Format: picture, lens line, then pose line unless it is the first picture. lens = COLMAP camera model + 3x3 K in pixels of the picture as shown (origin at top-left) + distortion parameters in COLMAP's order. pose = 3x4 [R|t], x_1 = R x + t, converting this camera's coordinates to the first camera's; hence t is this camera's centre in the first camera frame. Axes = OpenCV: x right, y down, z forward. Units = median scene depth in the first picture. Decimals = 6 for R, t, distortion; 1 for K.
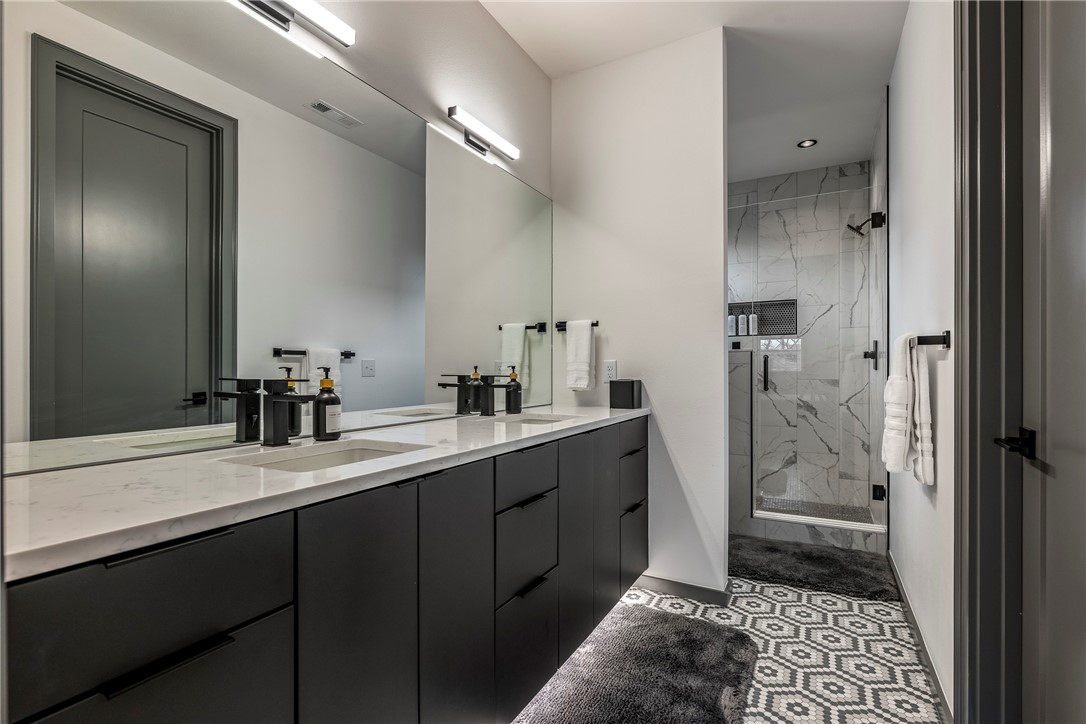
lens RADIAL K [[515.9, 0, 540.9], [0, 515.9, 367.4], [0, 0, 1]] dist [0.002548, 0.001617]
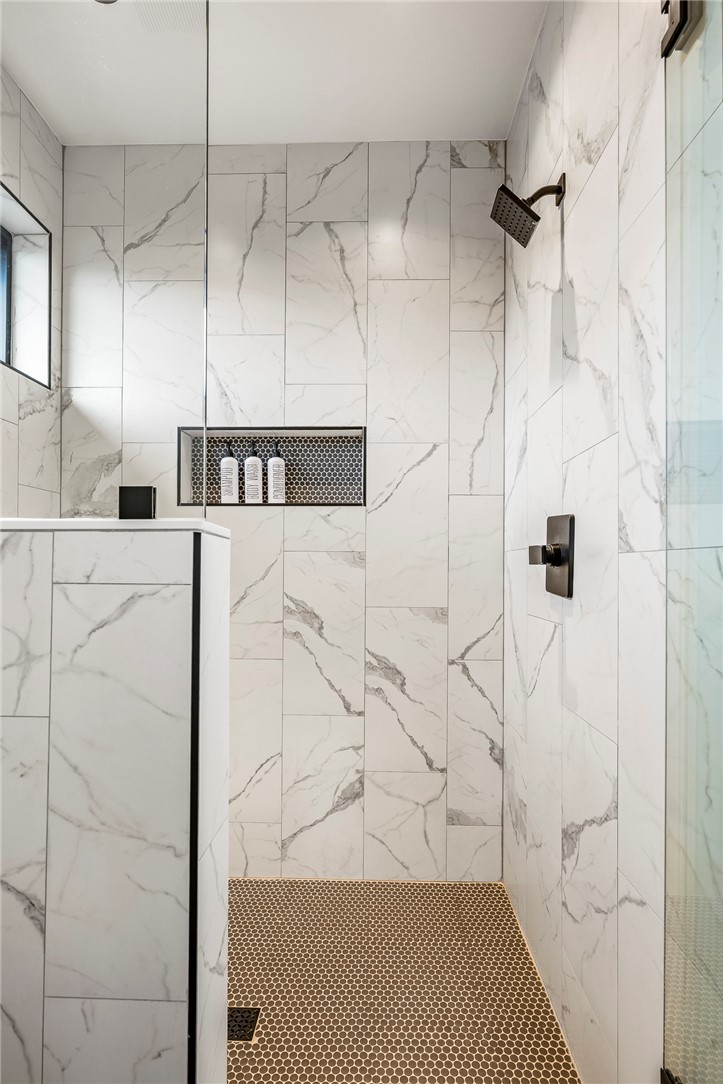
lens RADIAL K [[515.0, 0, 362.0], [0, 515.0, 550.7], [0, 0, 1]] dist [0.002548, 0.001617]
pose [[0.891200, 0.017849, 0.453259, 0.292936], [-0.006930, 0.999645, -0.025738, -0.013965], [-0.453557, 0.019797, 0.891007, 0.608341]]
